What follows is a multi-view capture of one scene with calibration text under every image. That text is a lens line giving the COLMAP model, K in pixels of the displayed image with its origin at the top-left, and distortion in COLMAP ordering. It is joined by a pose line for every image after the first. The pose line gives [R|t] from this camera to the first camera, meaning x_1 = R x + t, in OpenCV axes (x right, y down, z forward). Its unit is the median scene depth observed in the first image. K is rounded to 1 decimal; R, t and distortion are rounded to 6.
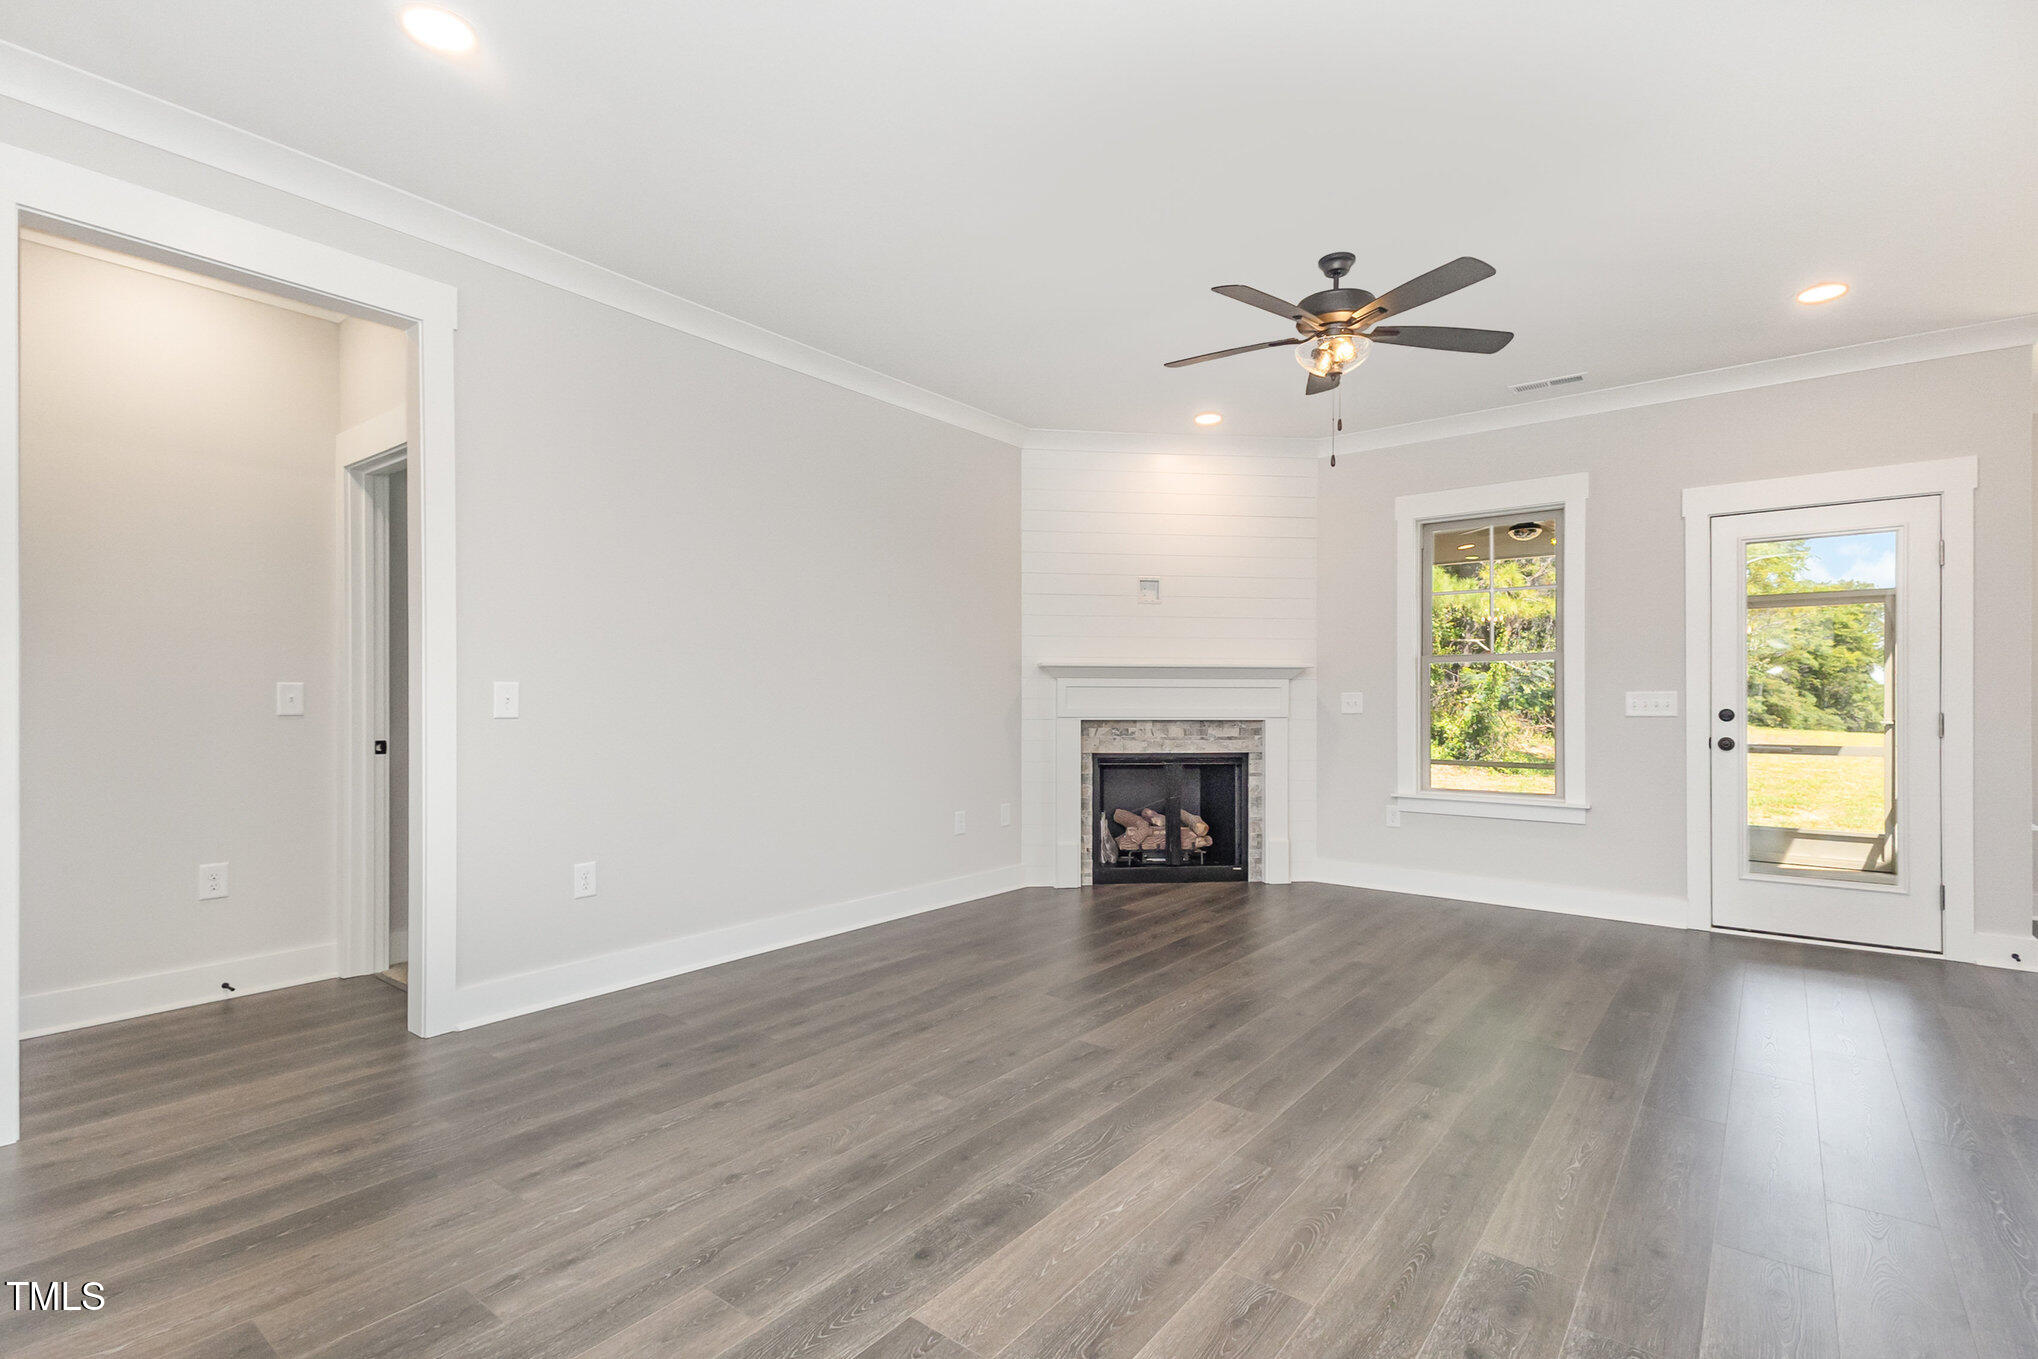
lens RADIAL K [[937.5, 0, 1024.3], [0, 937.5, 692.0], [0, 0, 1]] dist [0.016477, -0.000785]
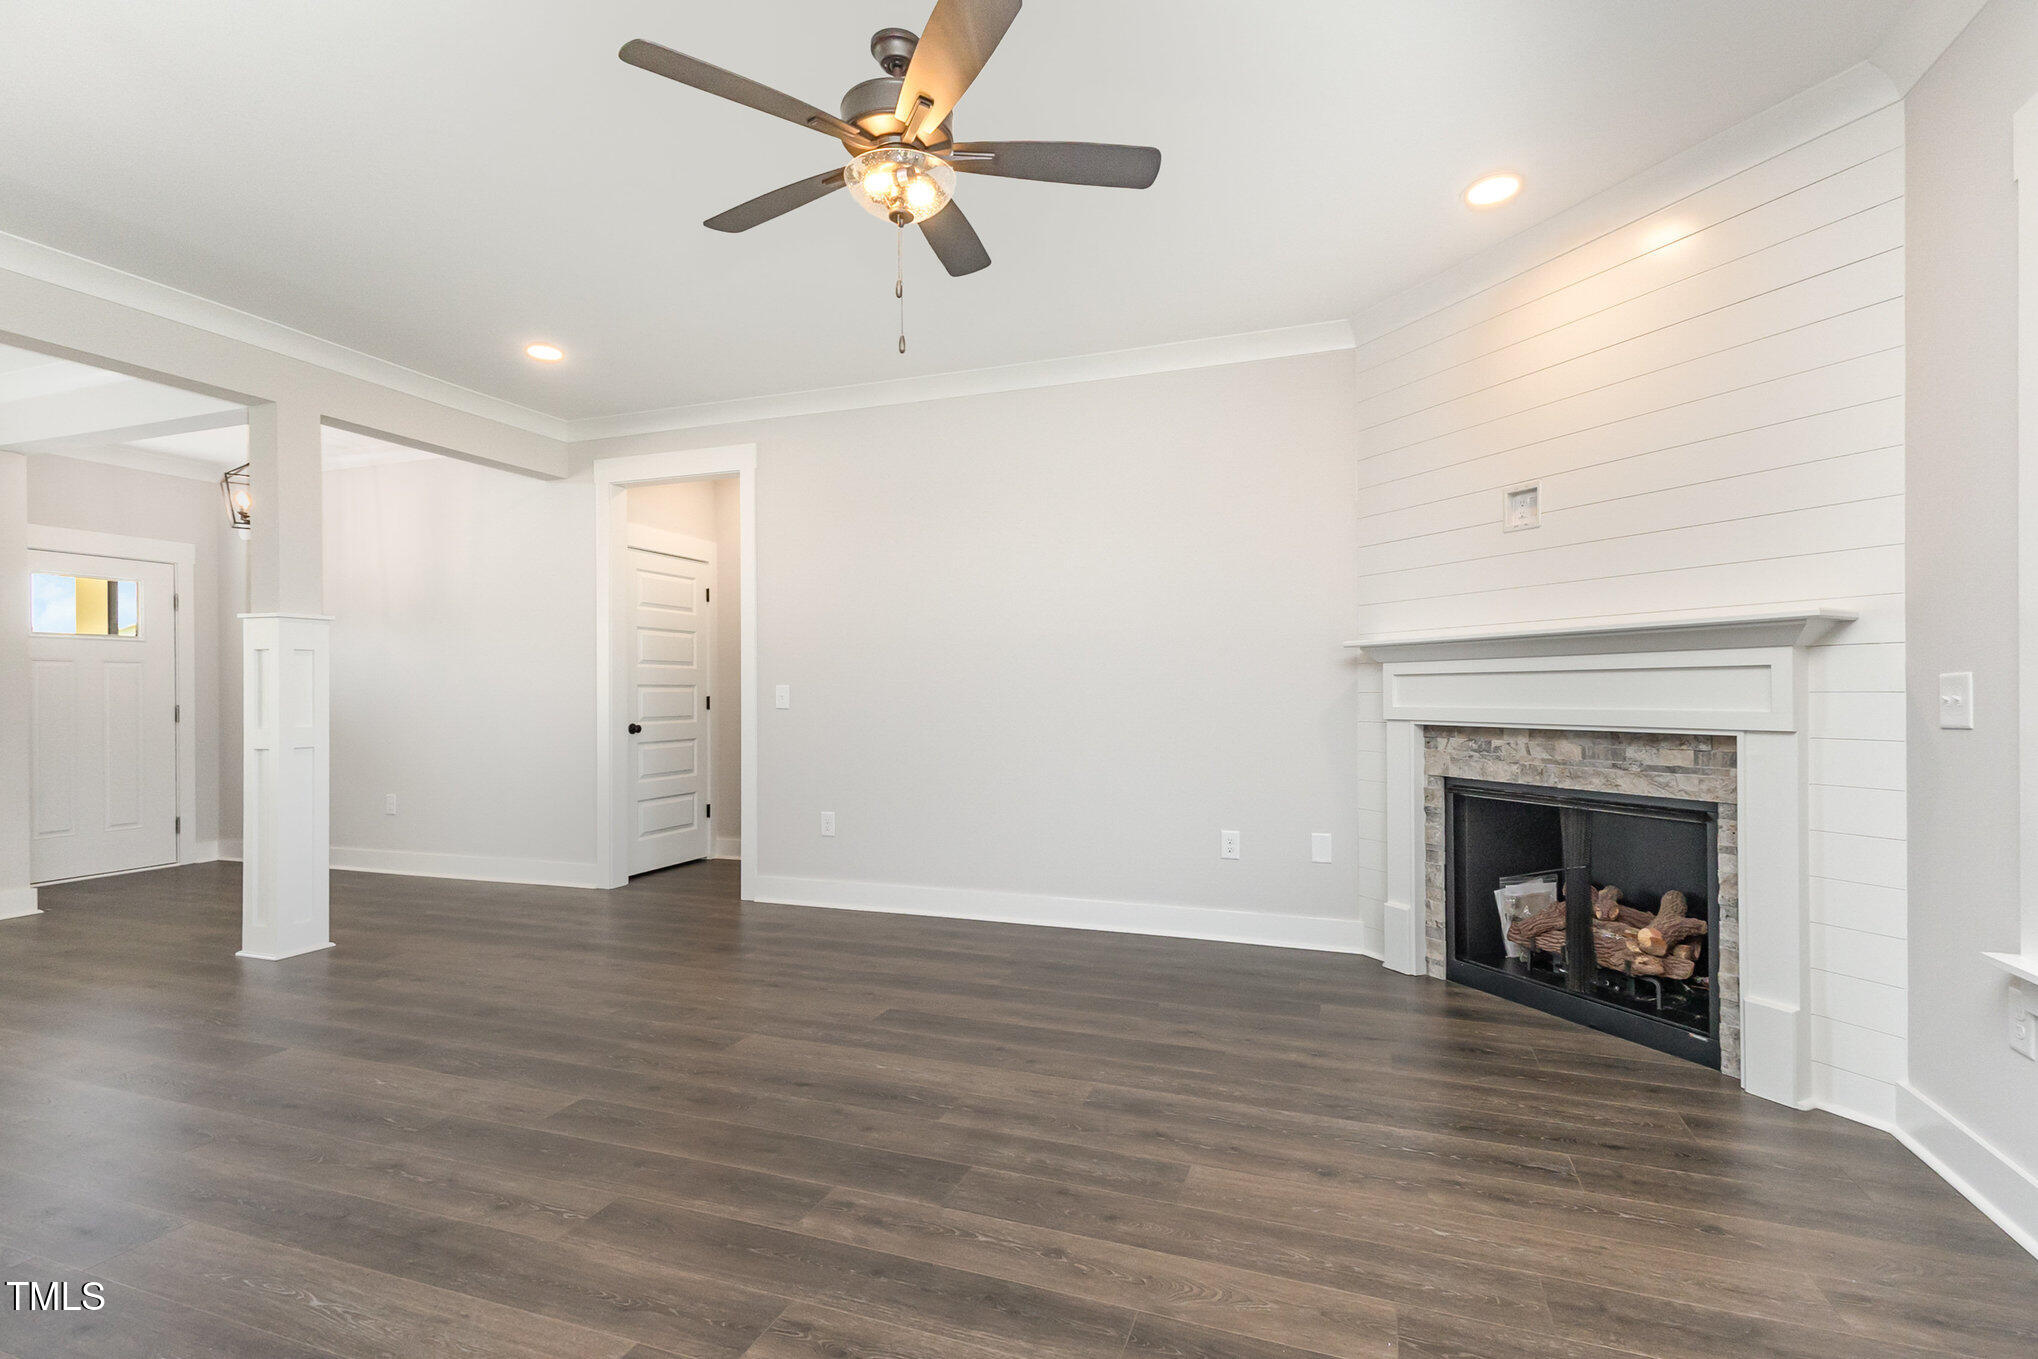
lens RADIAL K [[937.5, 0, 1027.7], [0, 937.5, 689.4], [0, 0, 1]] dist [0.016477, -0.000785]
pose [[0.301869, -0.006451, -0.953328, 0.602434], [0.022902, 0.999738, 0.000487, -0.002061], [0.953074, -0.021980, 0.301937, 0.525392]]
